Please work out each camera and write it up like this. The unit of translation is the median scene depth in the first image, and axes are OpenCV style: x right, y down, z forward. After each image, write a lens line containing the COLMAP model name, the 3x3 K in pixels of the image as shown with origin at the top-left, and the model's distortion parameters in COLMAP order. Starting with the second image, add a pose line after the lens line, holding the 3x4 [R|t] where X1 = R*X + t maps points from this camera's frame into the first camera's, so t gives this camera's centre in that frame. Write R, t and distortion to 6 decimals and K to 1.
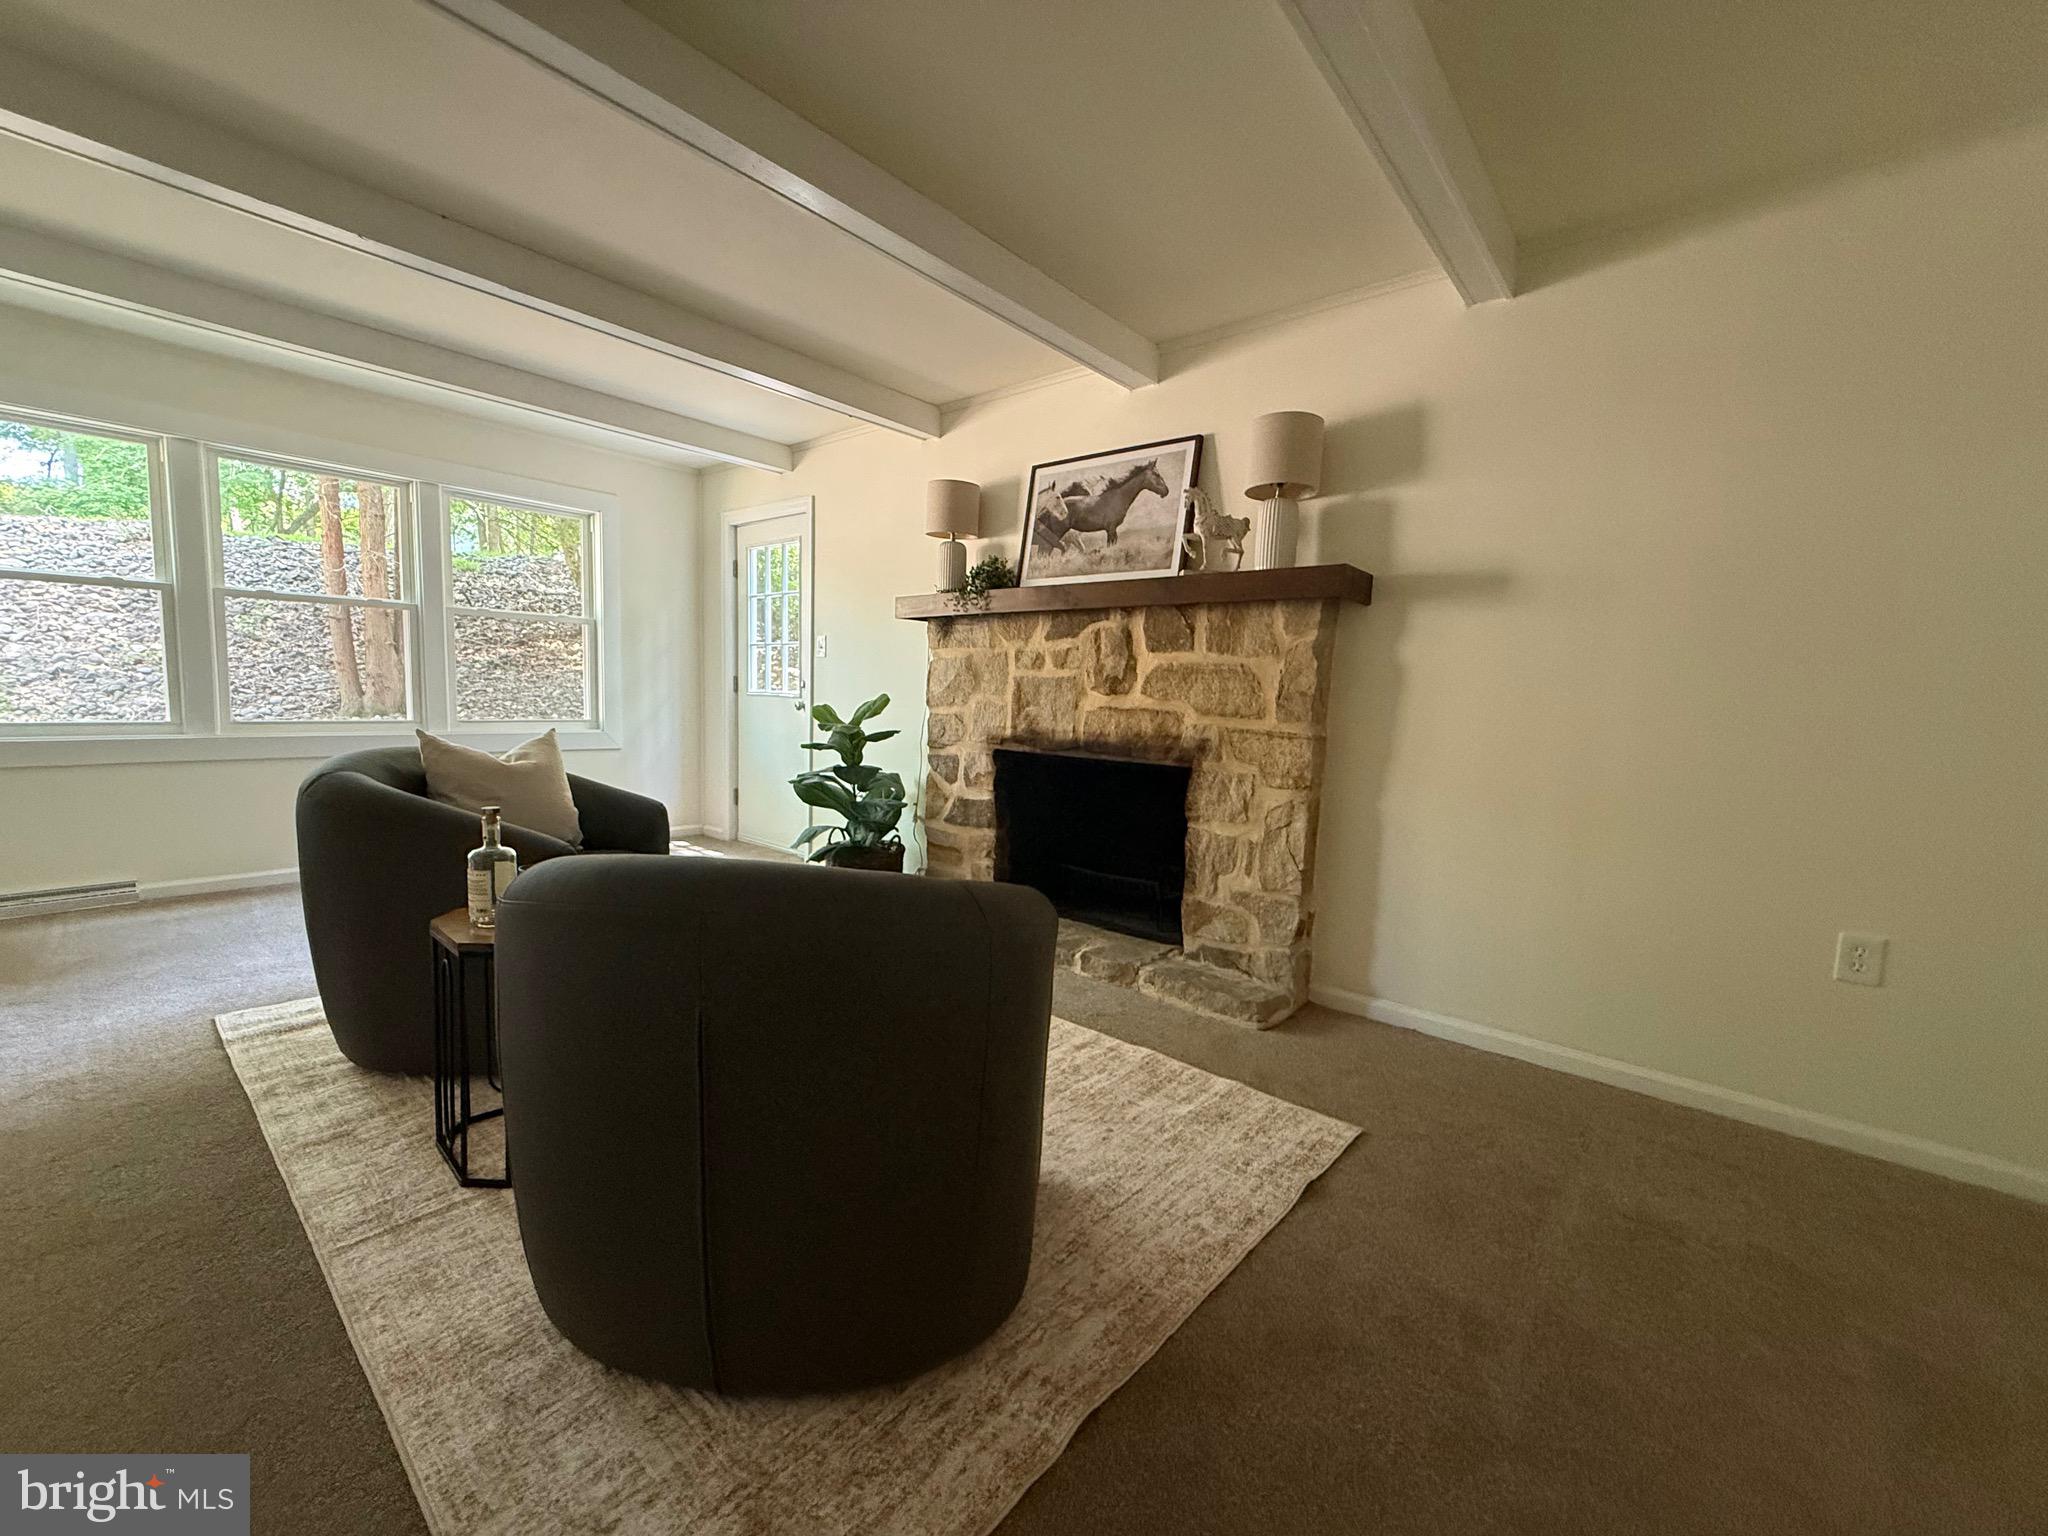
lens RADIAL K [[840.9, 0, 1017.2], [0, 840.9, 764.5], [0, 0, 1]] dist [-0.006189, 0.000096]
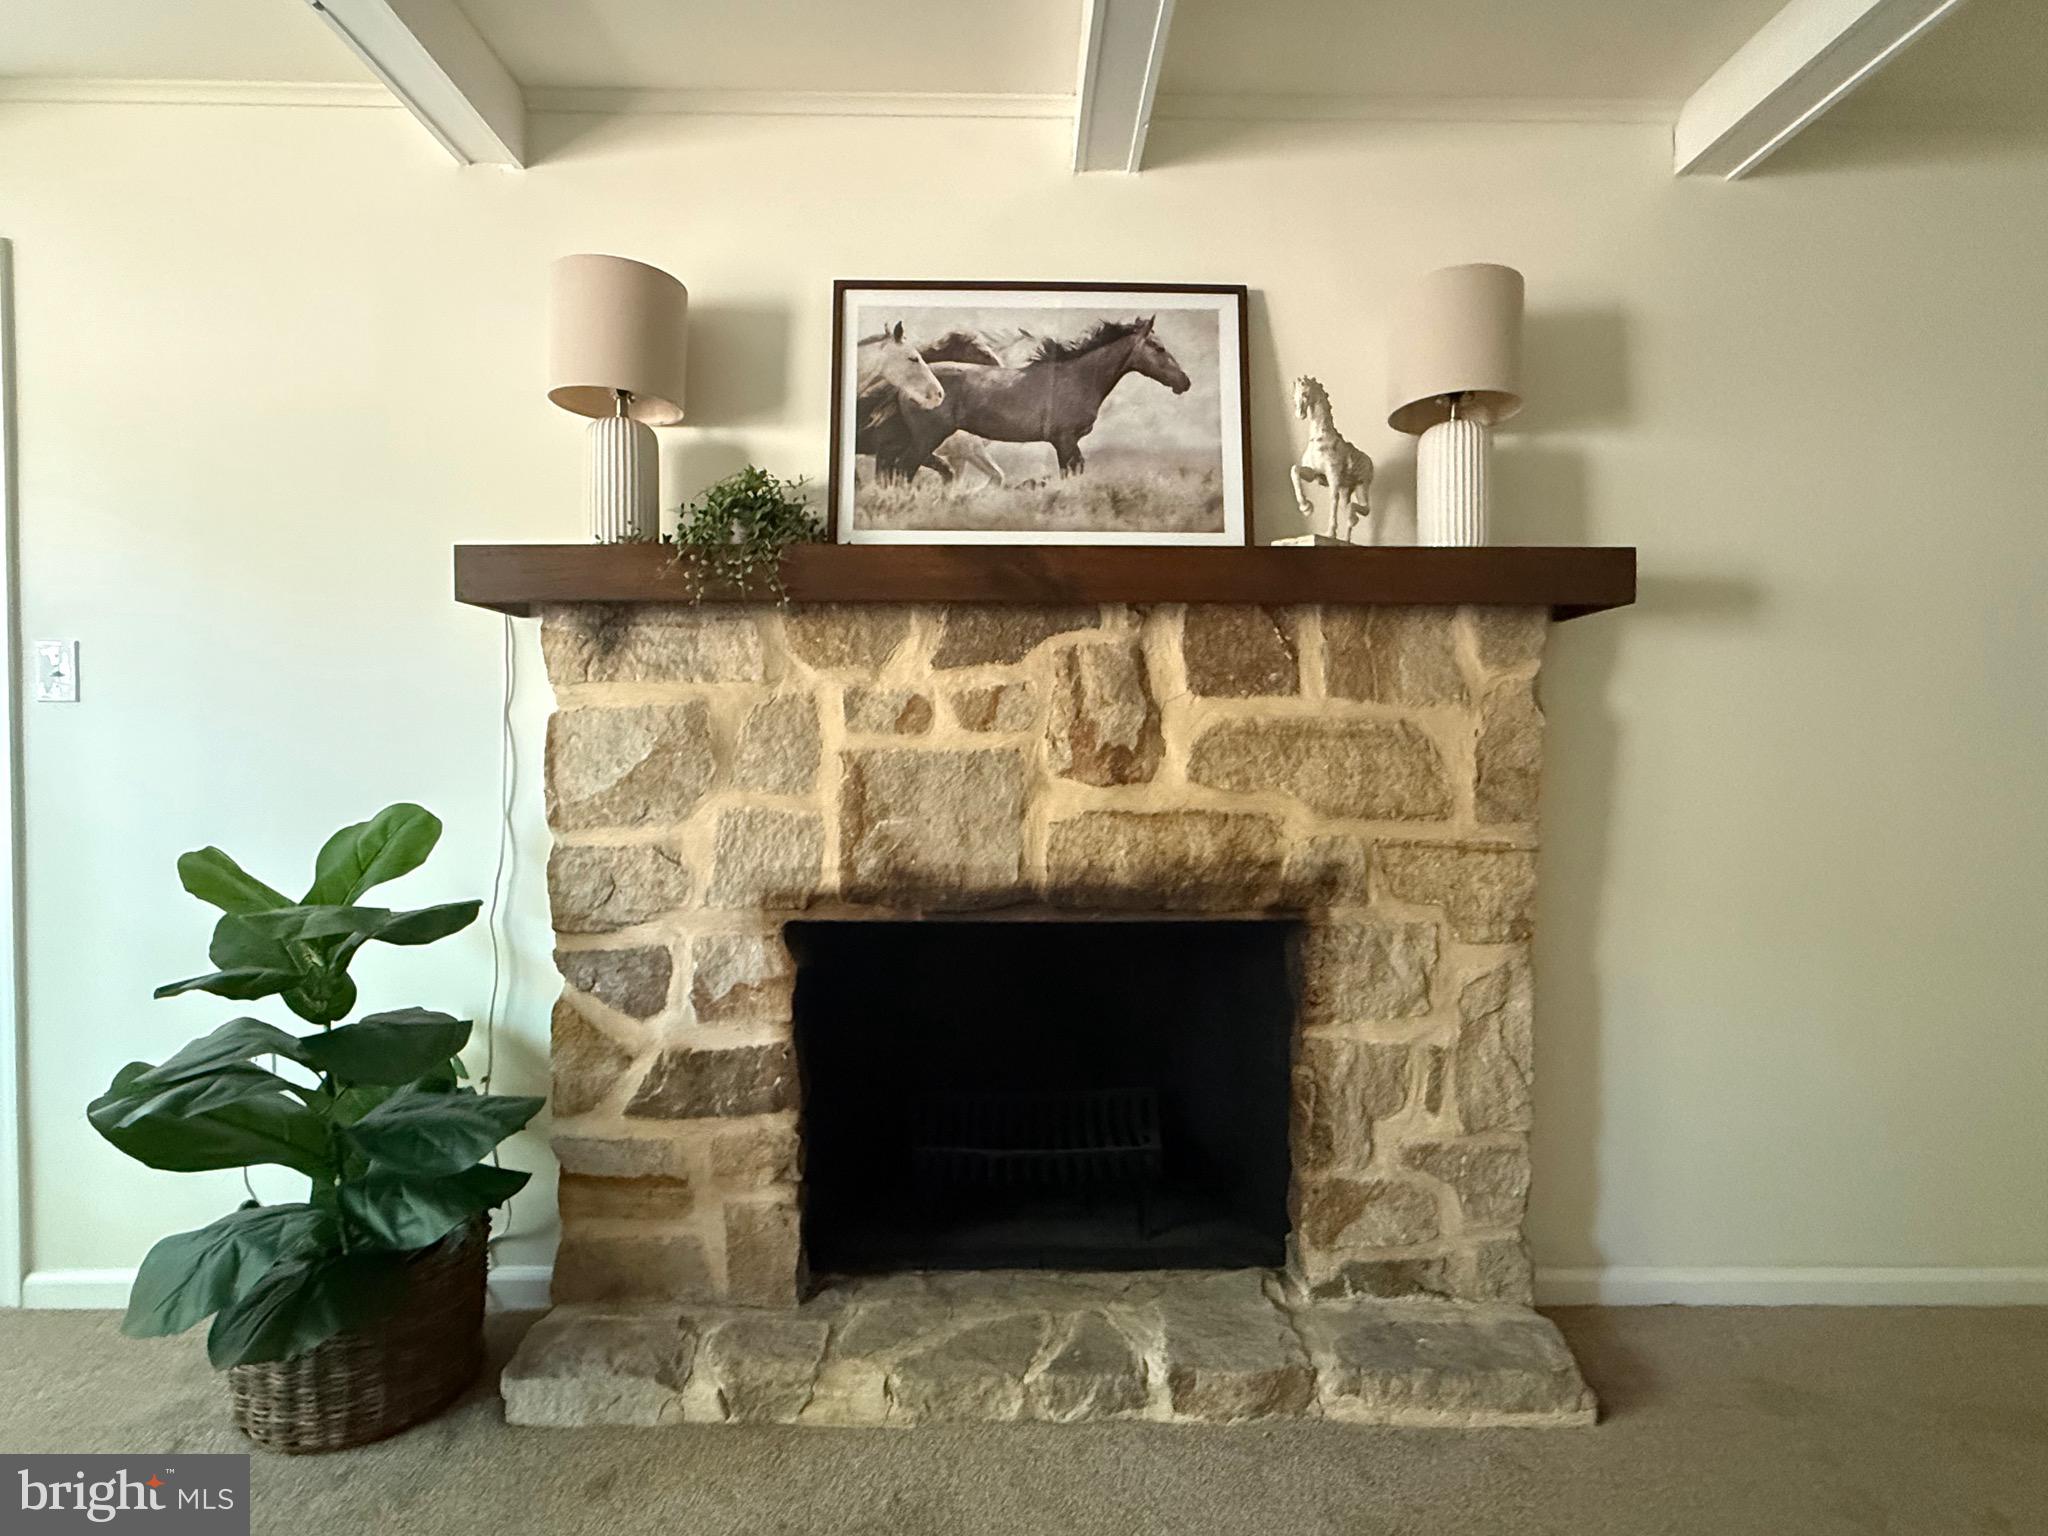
lens RADIAL K [[1062.0, 0, 1003.0], [0, 1062.0, 767.3], [0, 0, 1]] dist [0.000069, -0.001130]
pose [[0.748522, -0.044940, 0.661586, -0.337939], [0.080951, 0.996431, -0.023903, -0.085033], [-0.658150, 0.071448, 0.749489, 0.600540]]
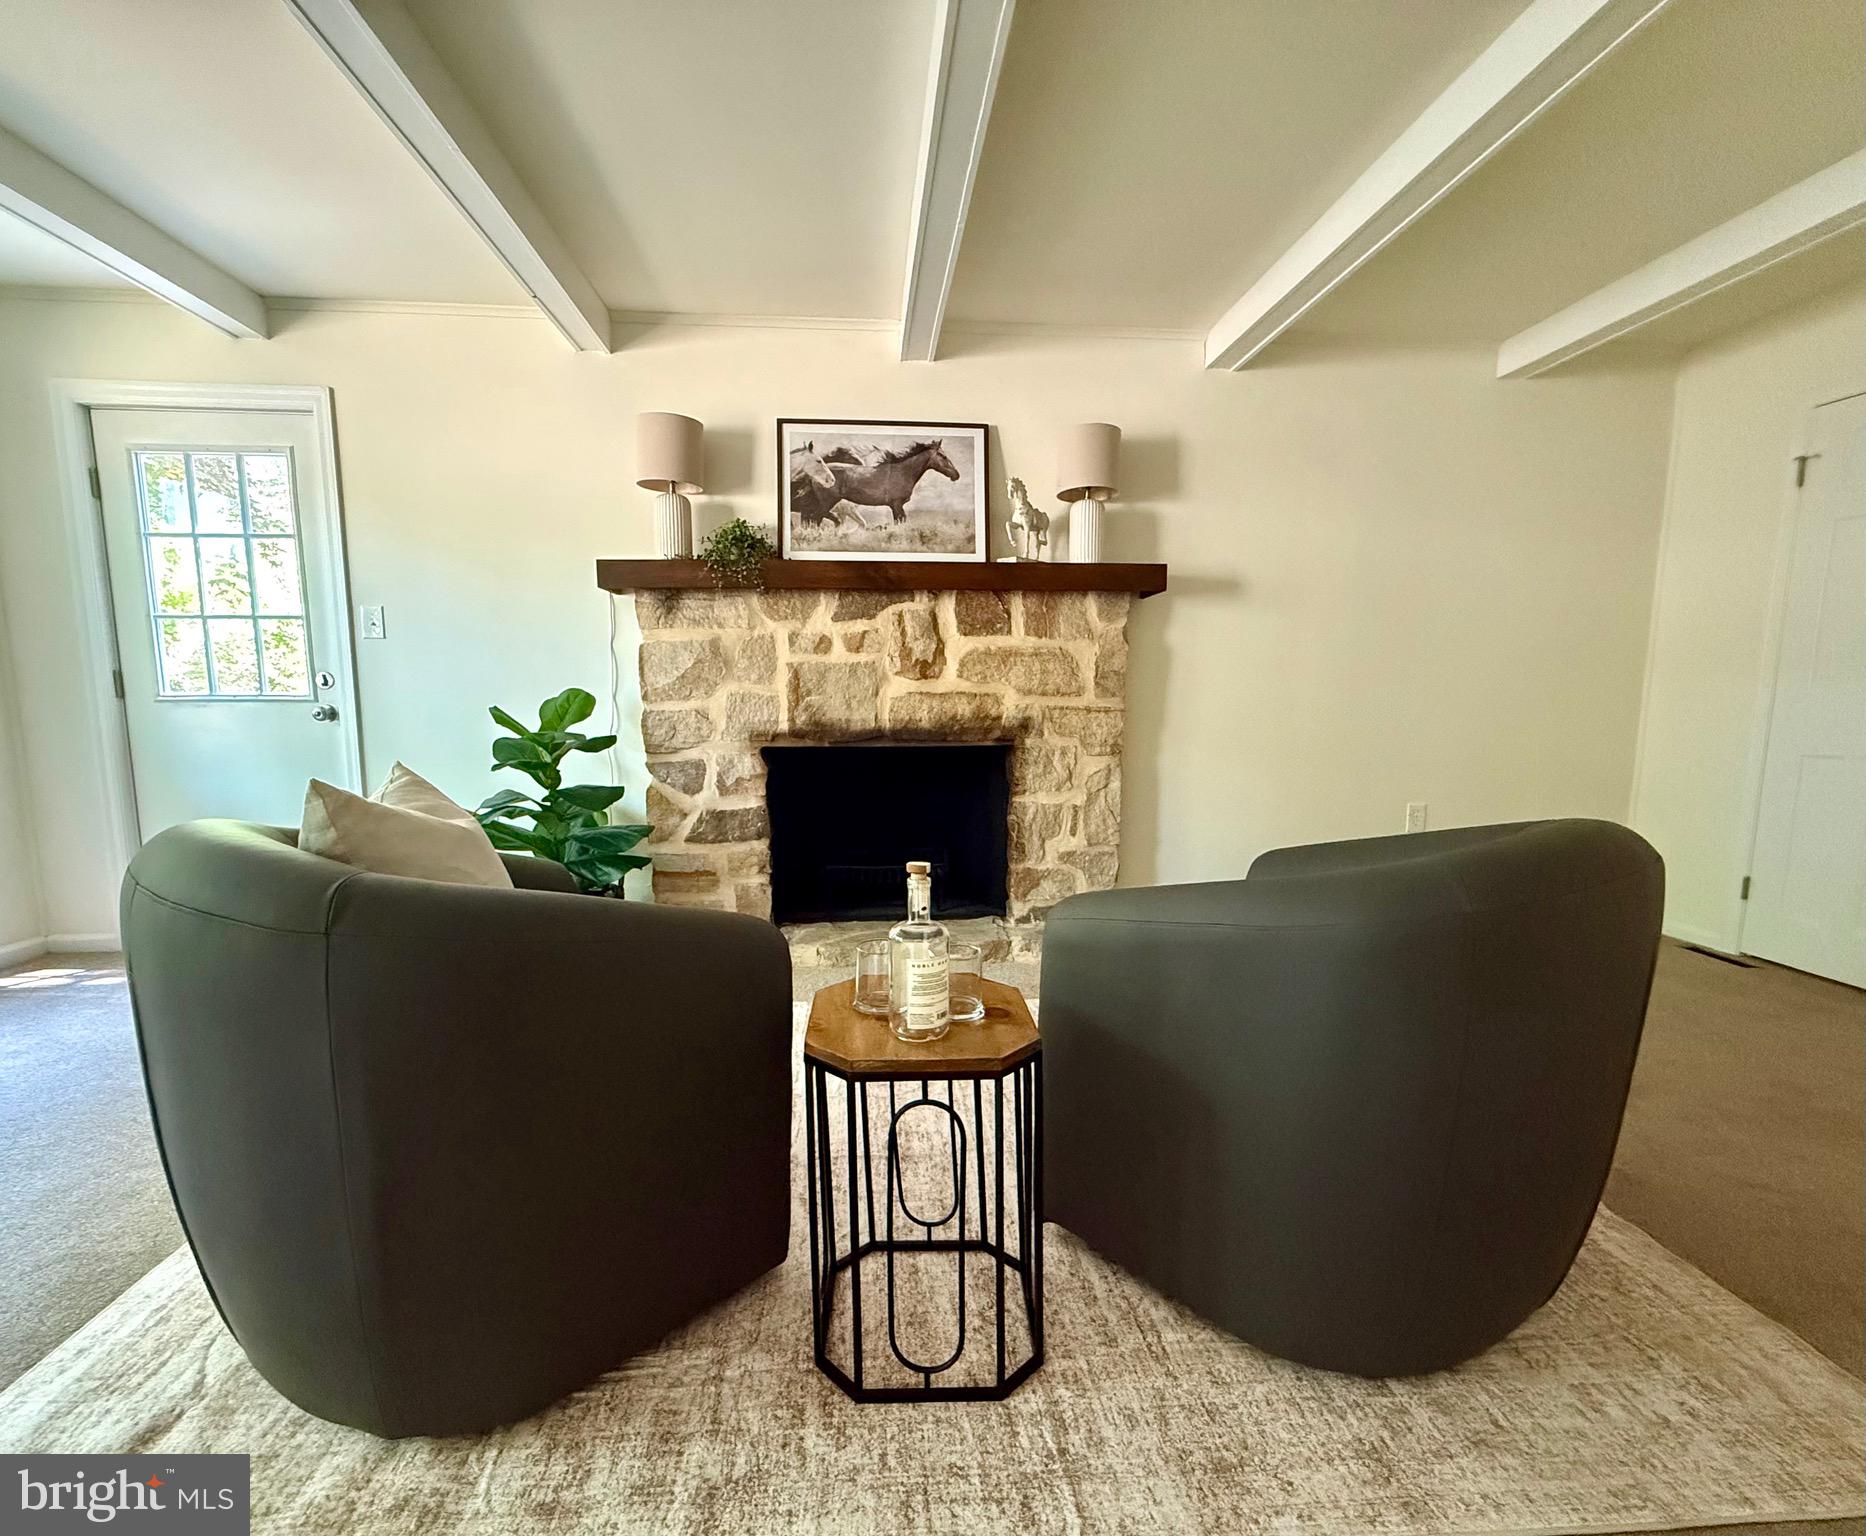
lens RADIAL K [[877.3, 0, 911.6], [0, 877.3, 797.2], [0, 0, 1]] dist [0.003063, -0.000930]
pose [[0.700414, -0.120341, 0.703519, -0.640772], [0.086997, 0.992728, 0.083199, -0.033327], [-0.708415, 0.002930, 0.705790, 0.293643]]
